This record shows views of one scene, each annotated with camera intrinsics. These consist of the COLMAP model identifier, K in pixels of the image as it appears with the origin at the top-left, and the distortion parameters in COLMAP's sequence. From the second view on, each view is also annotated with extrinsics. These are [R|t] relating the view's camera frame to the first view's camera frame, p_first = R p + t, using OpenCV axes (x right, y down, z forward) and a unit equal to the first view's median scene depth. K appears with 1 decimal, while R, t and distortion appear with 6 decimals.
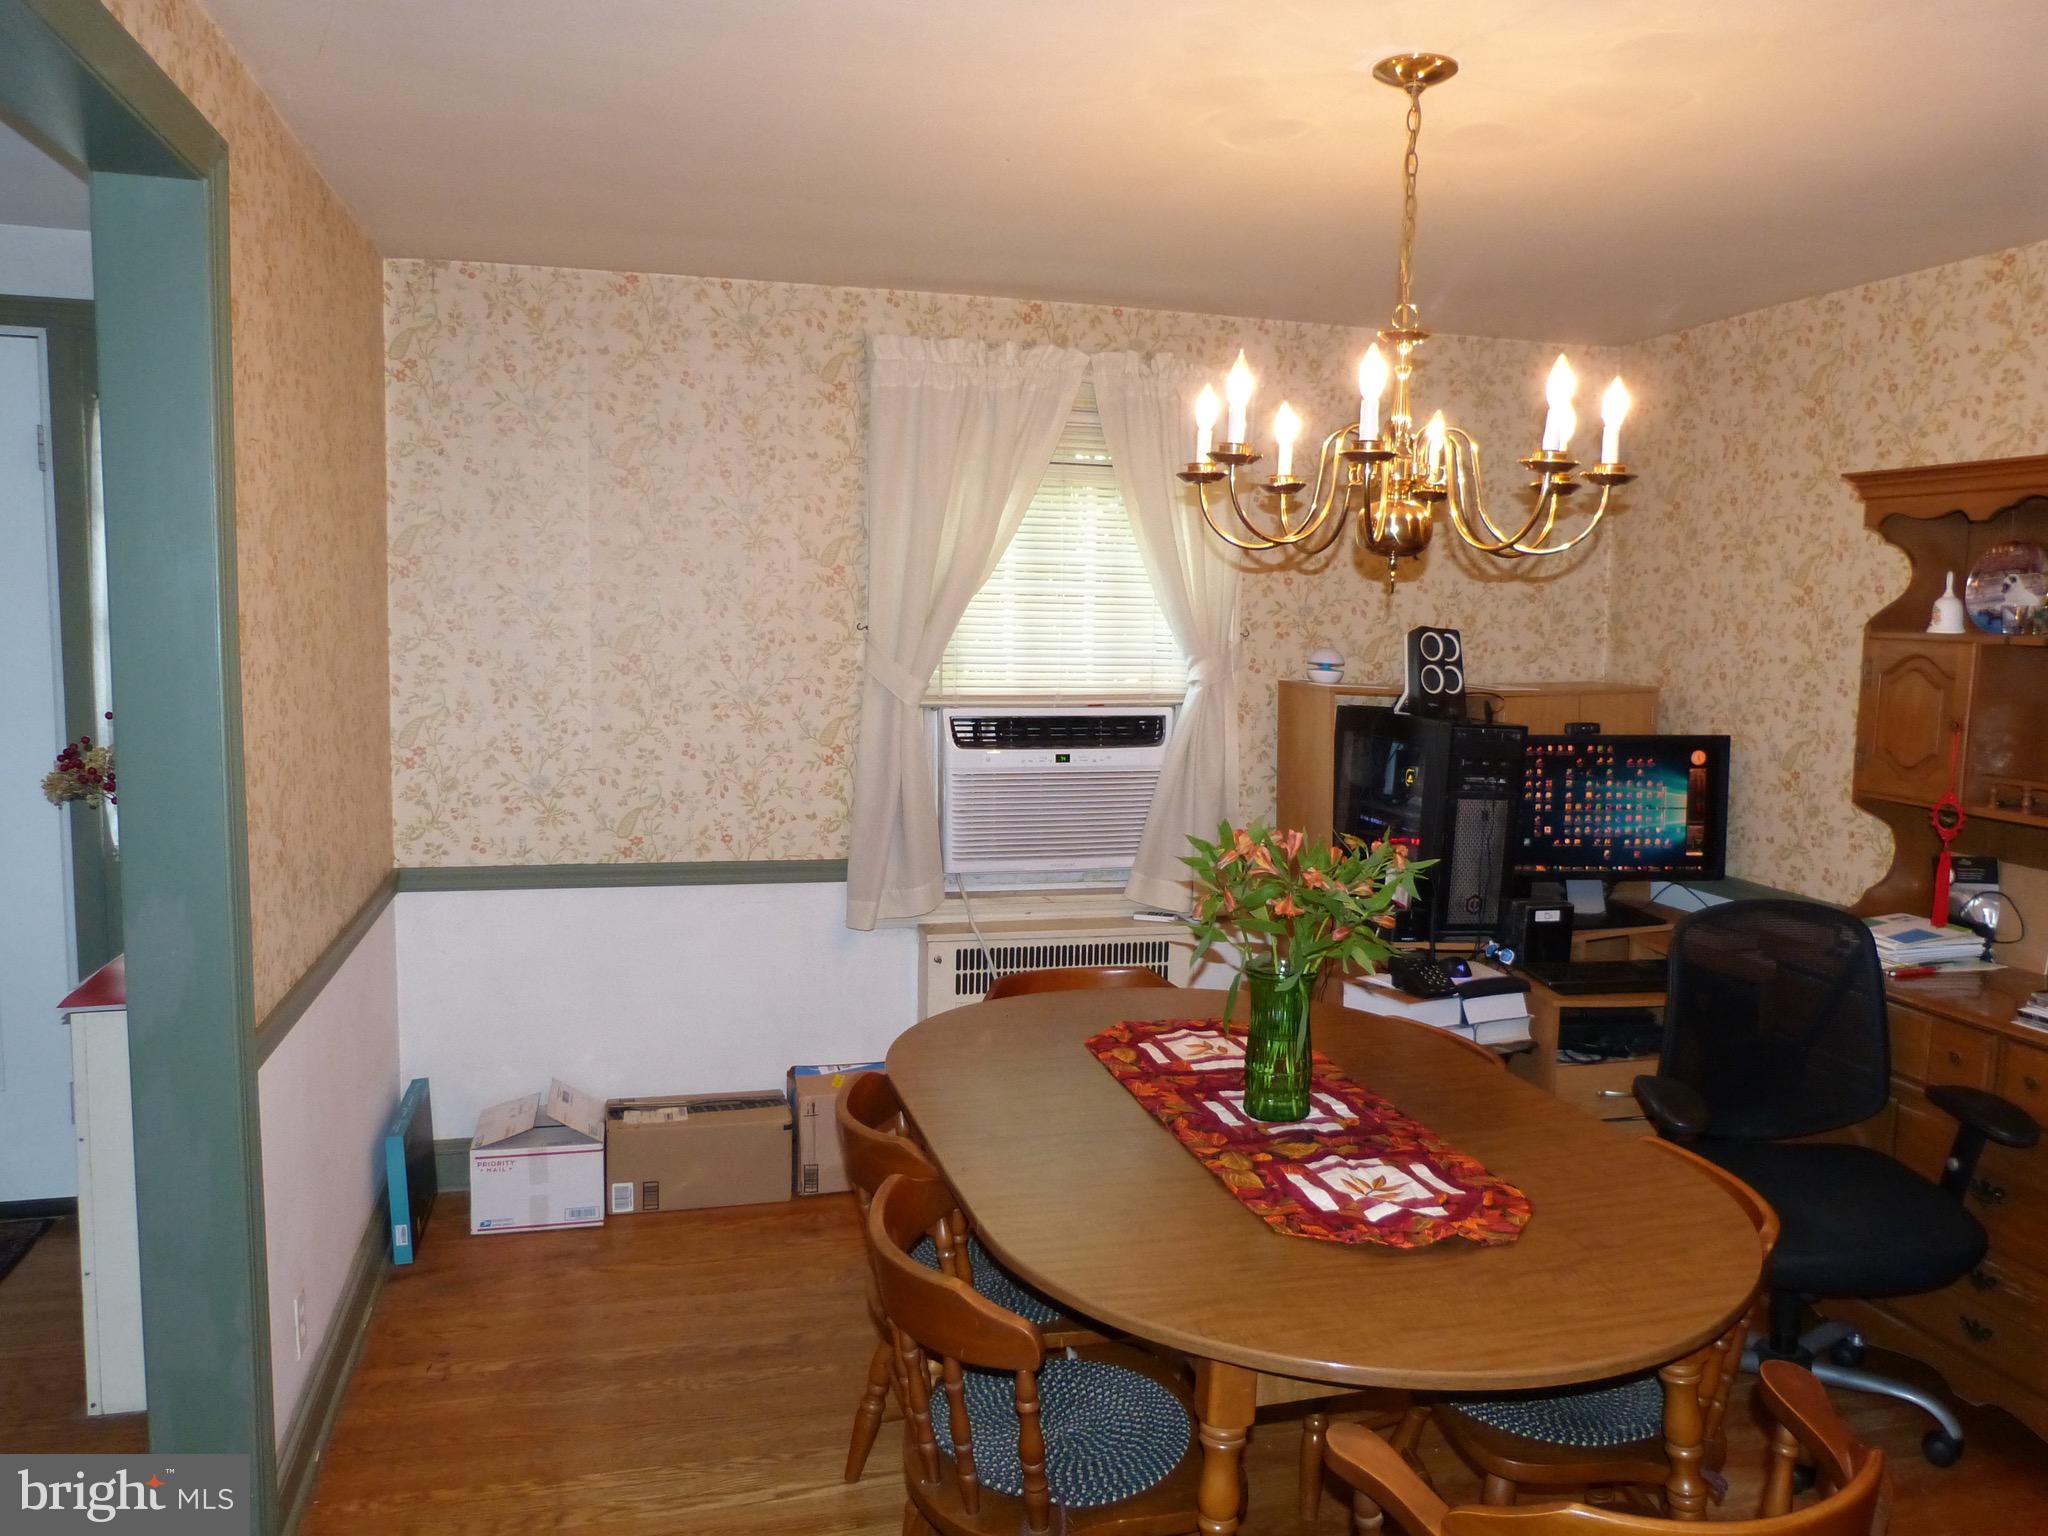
lens RADIAL K [[1518.1, 0, 1025.8], [0, 1518.1, 751.0], [0, 0, 1]] dist [-0.040409, 0.026127]
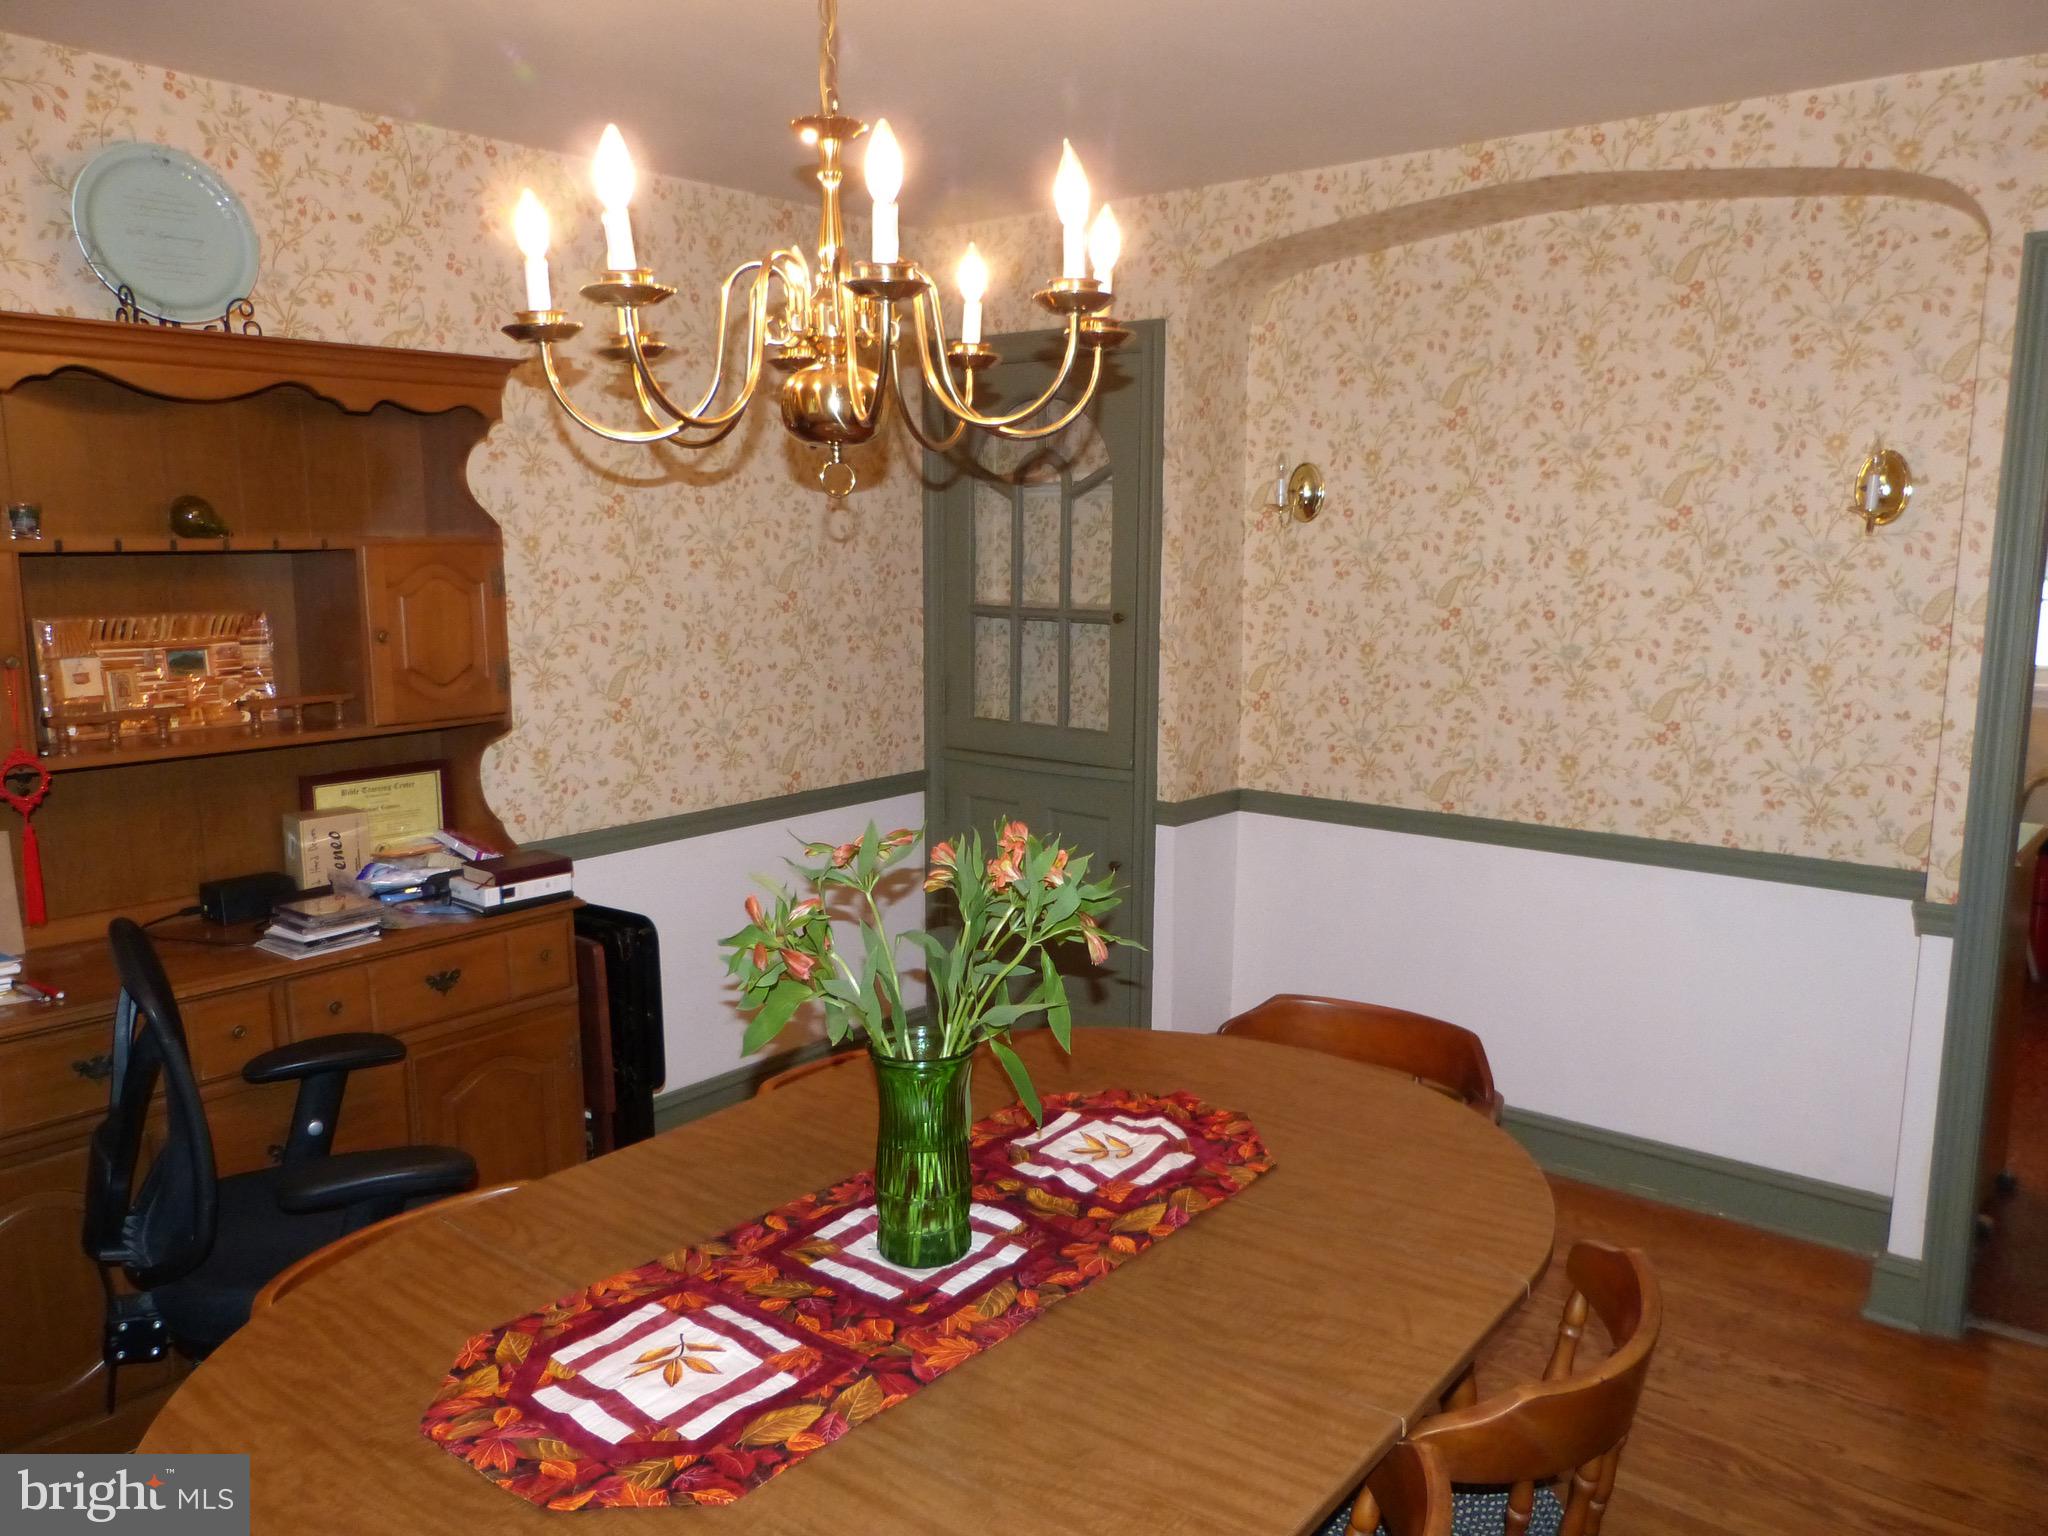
lens RADIAL K [[1518.1, 0, 1017.6], [0, 1518.1, 787.0], [0, 0, 1]] dist [-0.040409, 0.026127]
pose [[-0.582404, -0.160560, 0.796885, -0.235248], [0.064104, 0.968176, 0.241922, -0.083273], [-0.810368, 0.191980, -0.553577, 0.794593]]
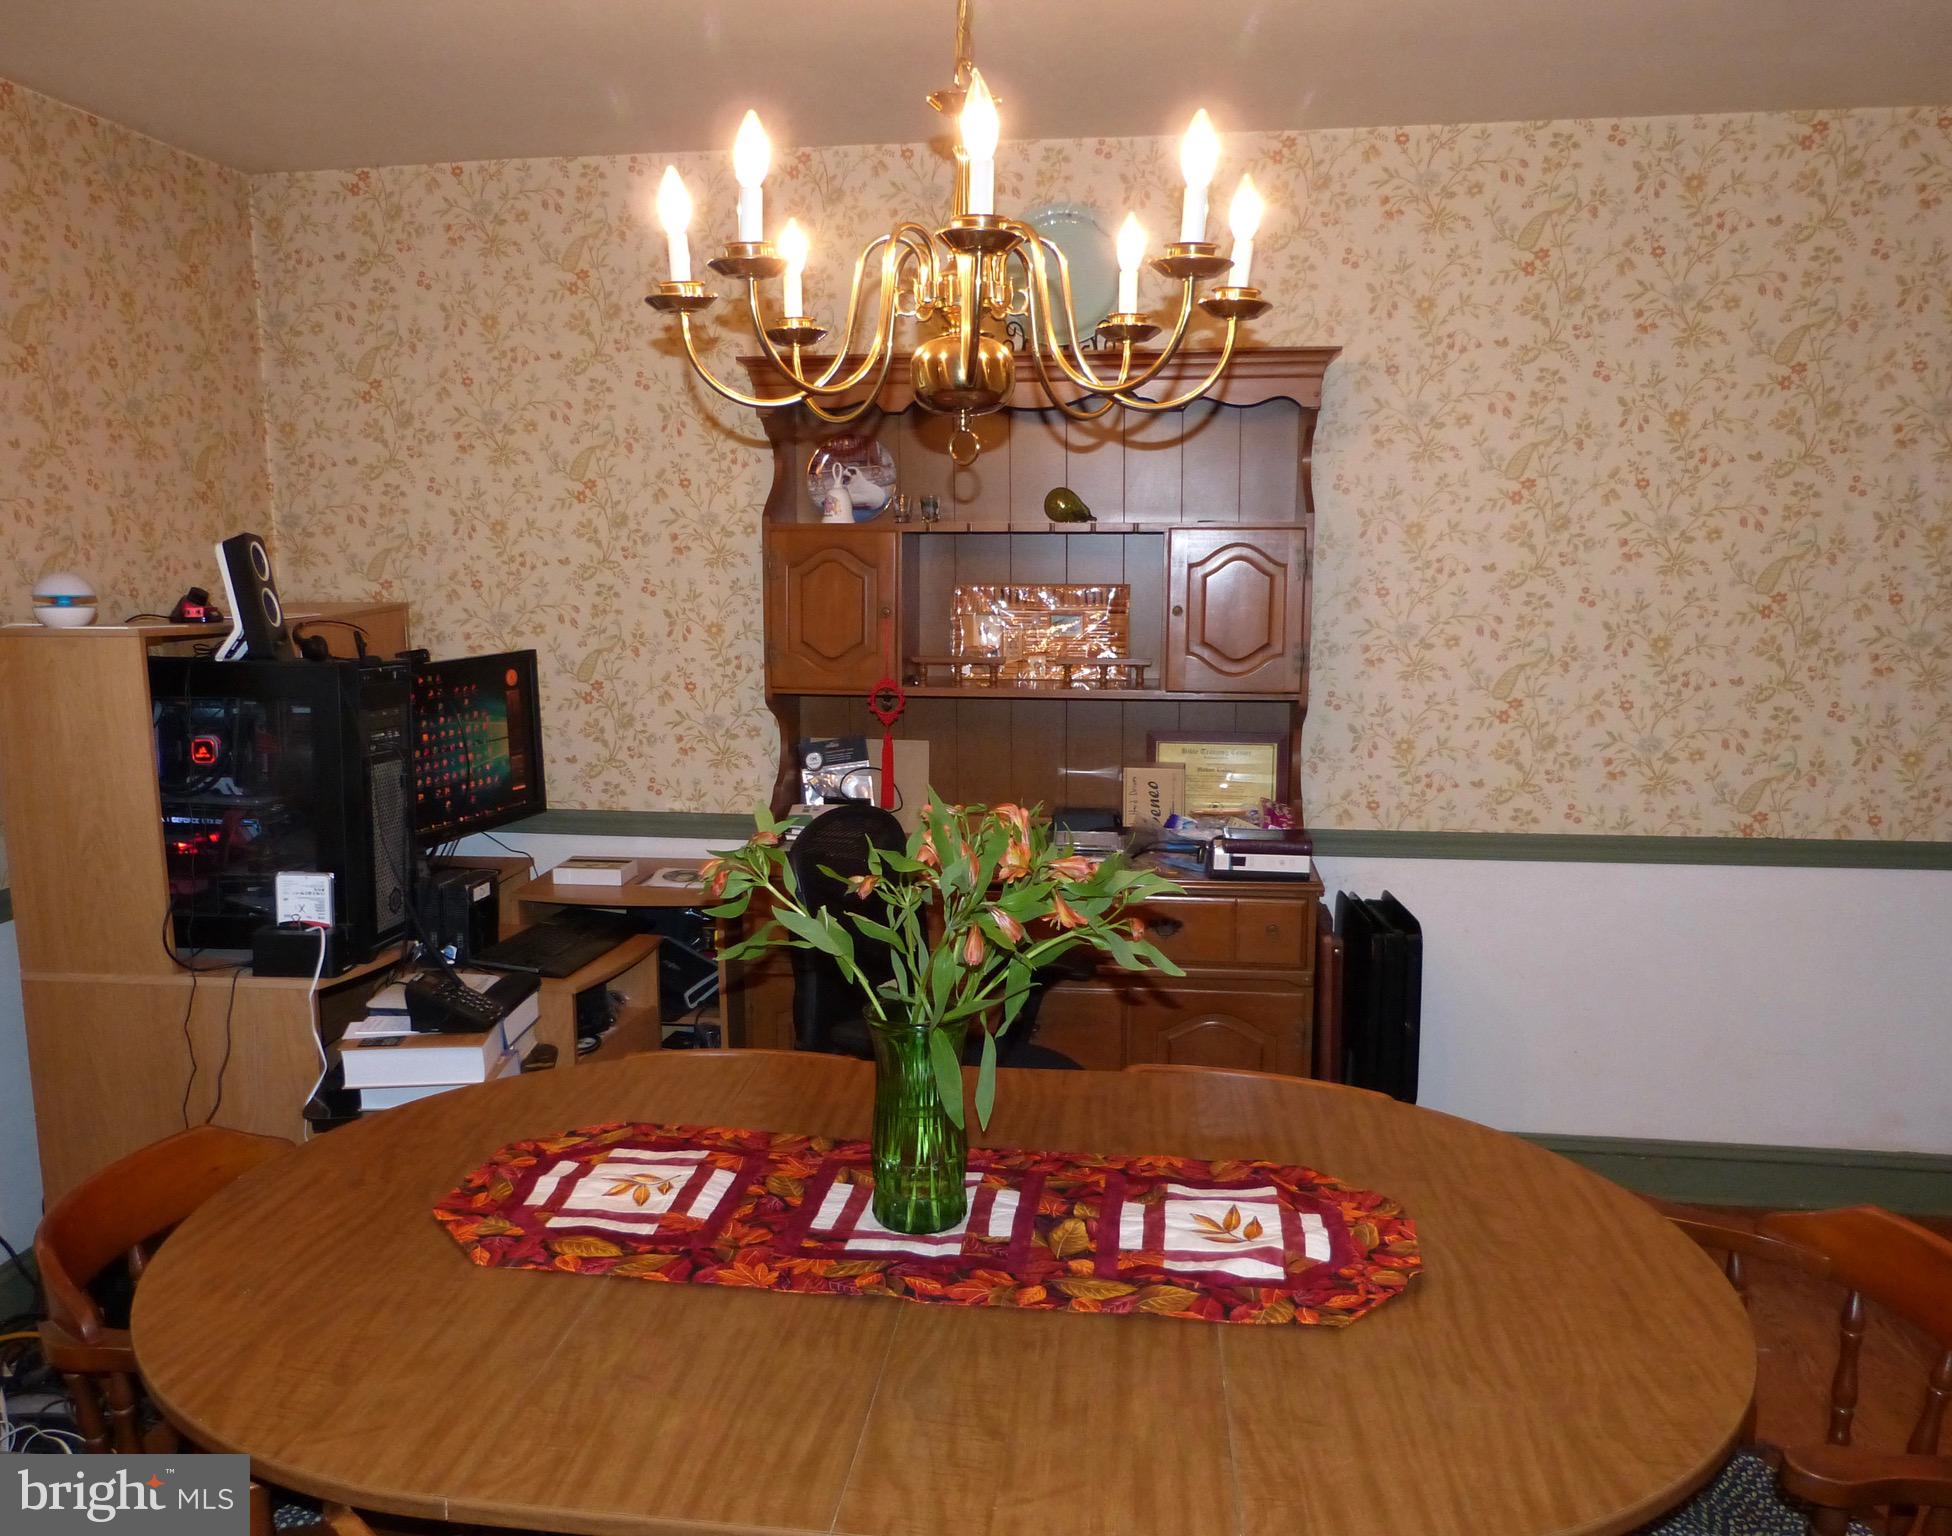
lens RADIAL K [[1537.1, 0, 956.6], [0, 1537.1, 763.9], [0, 0, 1]] dist [-0.028372, 0.000766]
pose [[0.402176, -0.155616, 0.902240, -0.263491], [0.100078, 0.987017, 0.125628, -0.032847], [-0.910076, 0.039770, 0.412529, 0.412907]]
